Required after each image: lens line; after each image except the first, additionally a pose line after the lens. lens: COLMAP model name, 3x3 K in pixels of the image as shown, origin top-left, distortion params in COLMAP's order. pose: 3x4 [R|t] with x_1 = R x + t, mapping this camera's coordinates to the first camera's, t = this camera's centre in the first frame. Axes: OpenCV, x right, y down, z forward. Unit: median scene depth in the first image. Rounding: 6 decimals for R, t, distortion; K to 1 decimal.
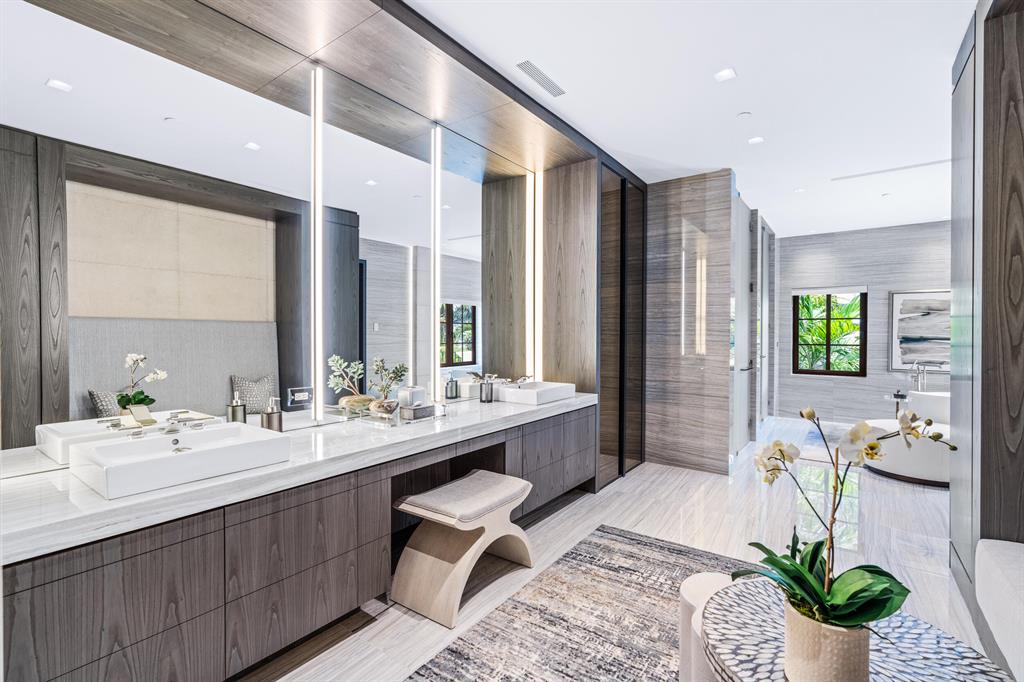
lens RADIAL K [[463.8, 0, 509.3], [0, 463.8, 338.4], [0, 0, 1]] dist [-0.014668, 0.006854]
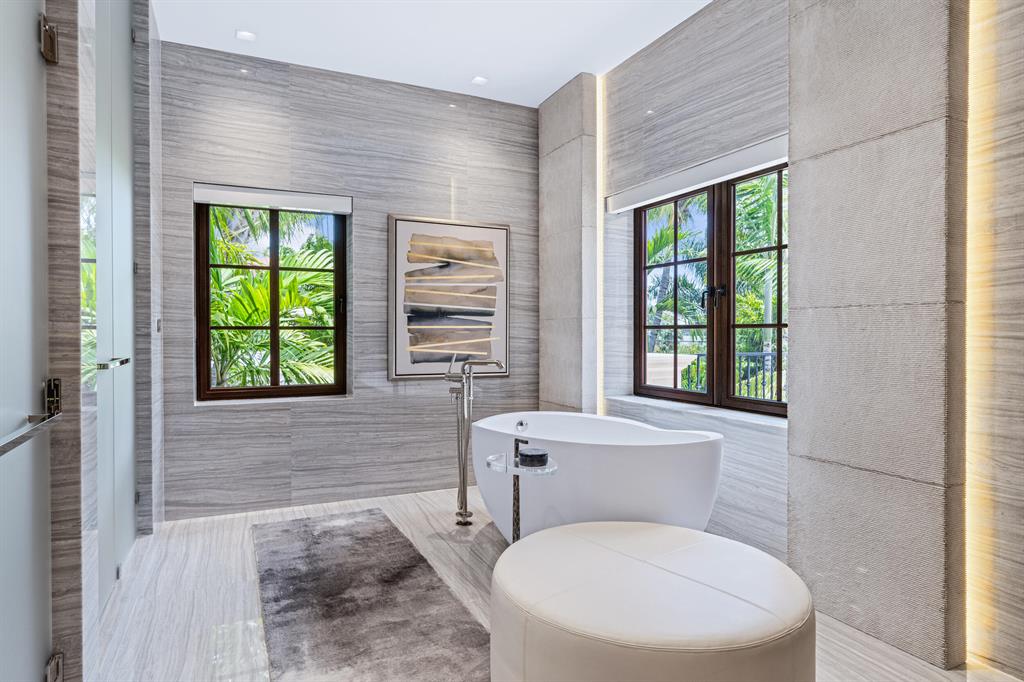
lens RADIAL K [[604.1, 0, 512.3], [0, 604.1, 336.9], [0, 0, 1]] dist [-0.017482, -0.000104]
pose [[0.474679, -0.013005, 0.880063, 0.309695], [0.009305, 0.999909, 0.009757, 0.020212], [-0.880110, 0.003558, 0.474757, 0.553114]]
